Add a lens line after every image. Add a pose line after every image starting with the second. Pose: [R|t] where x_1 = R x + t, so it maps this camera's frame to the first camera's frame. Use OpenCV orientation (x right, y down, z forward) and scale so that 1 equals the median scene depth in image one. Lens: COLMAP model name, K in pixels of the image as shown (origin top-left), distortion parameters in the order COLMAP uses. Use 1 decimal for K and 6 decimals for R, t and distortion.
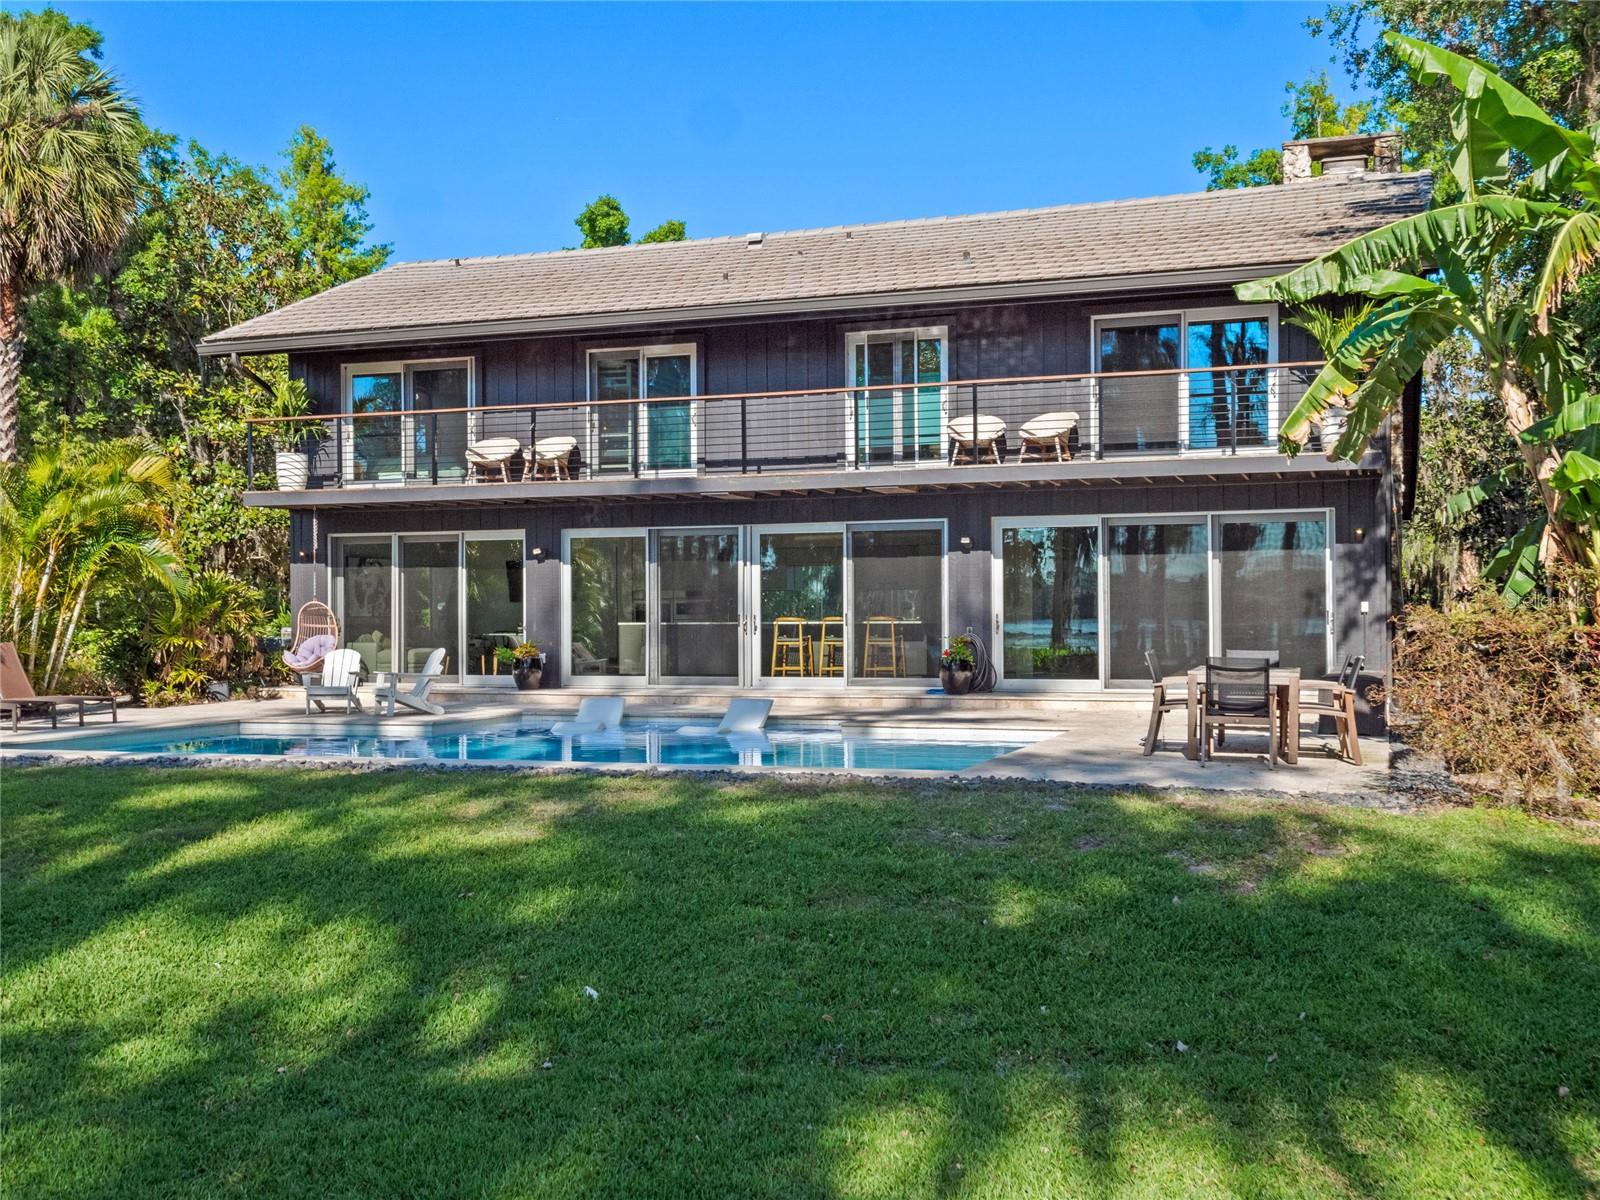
lens RADIAL K [[1639.9, 0, 800.0], [0, 1639.9, 600.0], [0, 0, 1]] dist [0.015158, 0.007368]
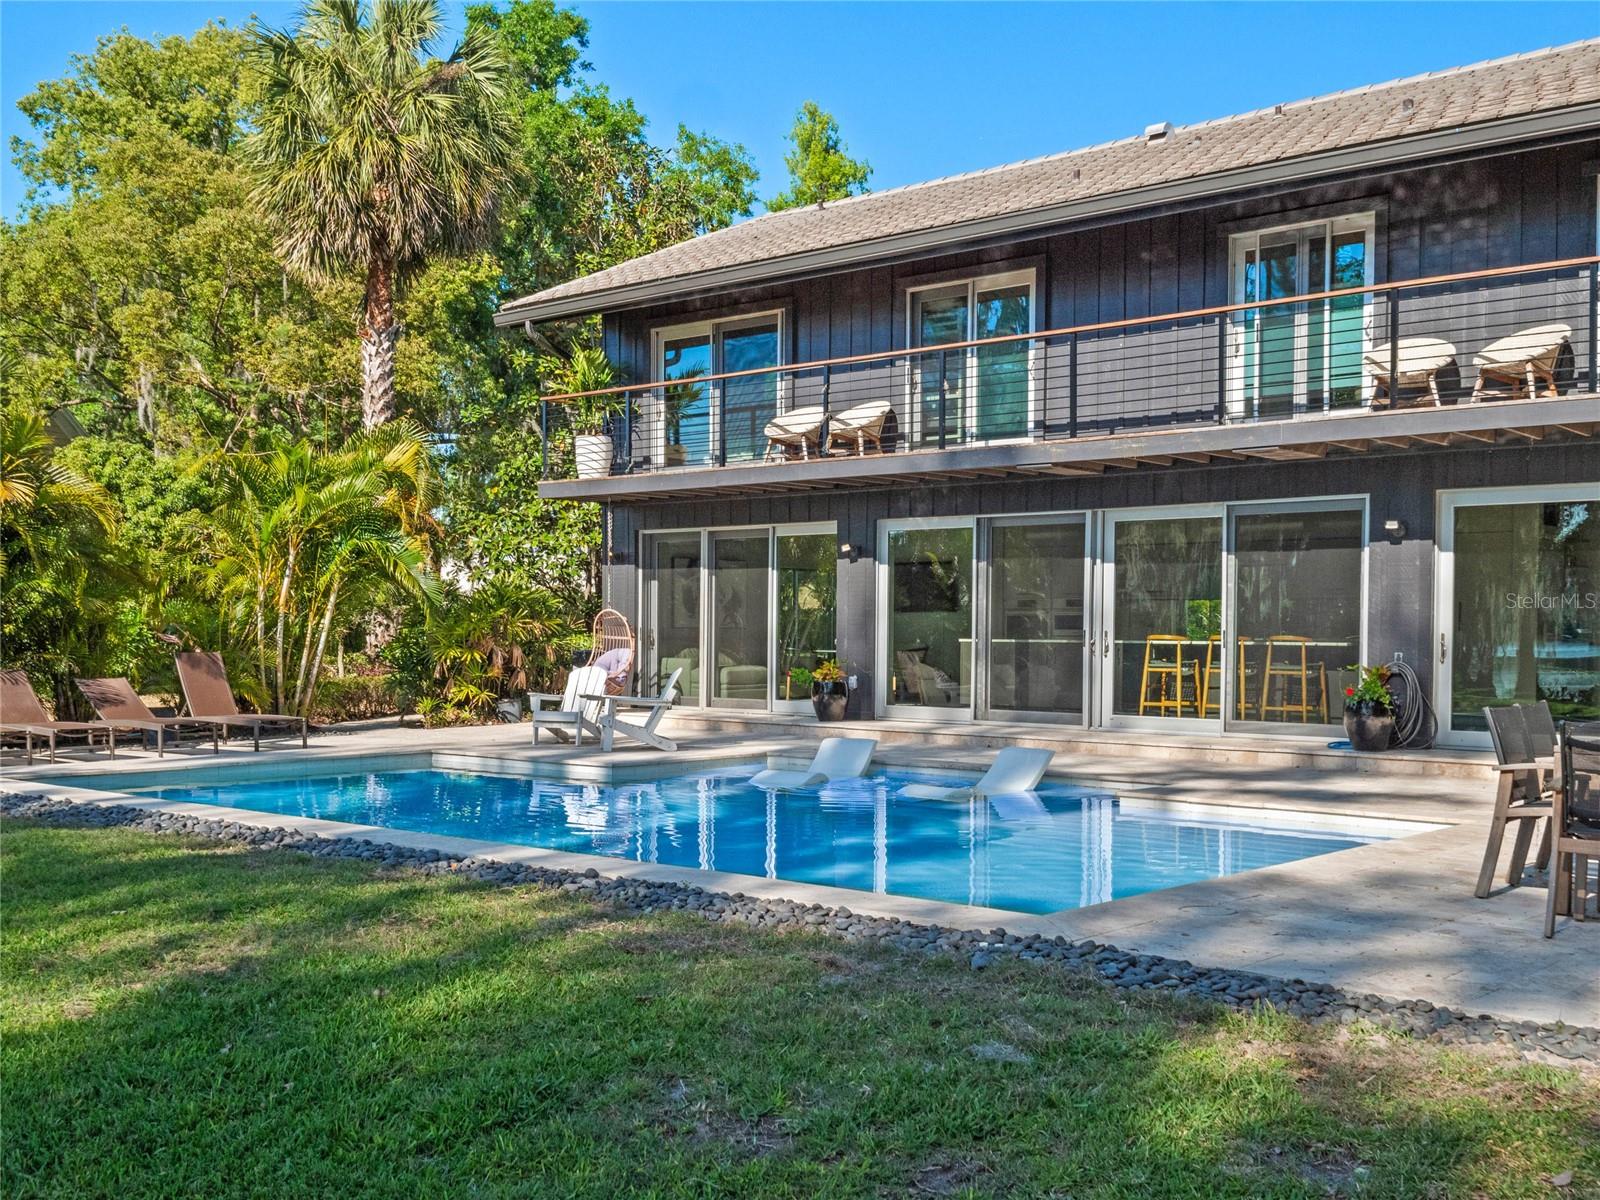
lens RADIAL K [[1690.2, 0, 776.6], [0, 1690.2, 648.7], [0, 0, 1]] dist [0.042053, 0.007636]
pose [[0.928474, 0.015497, -0.371073, 0.116893], [-0.007349, 0.999700, 0.023362, 0.000399], [0.371324, -0.018963, 0.928310, 0.231768]]
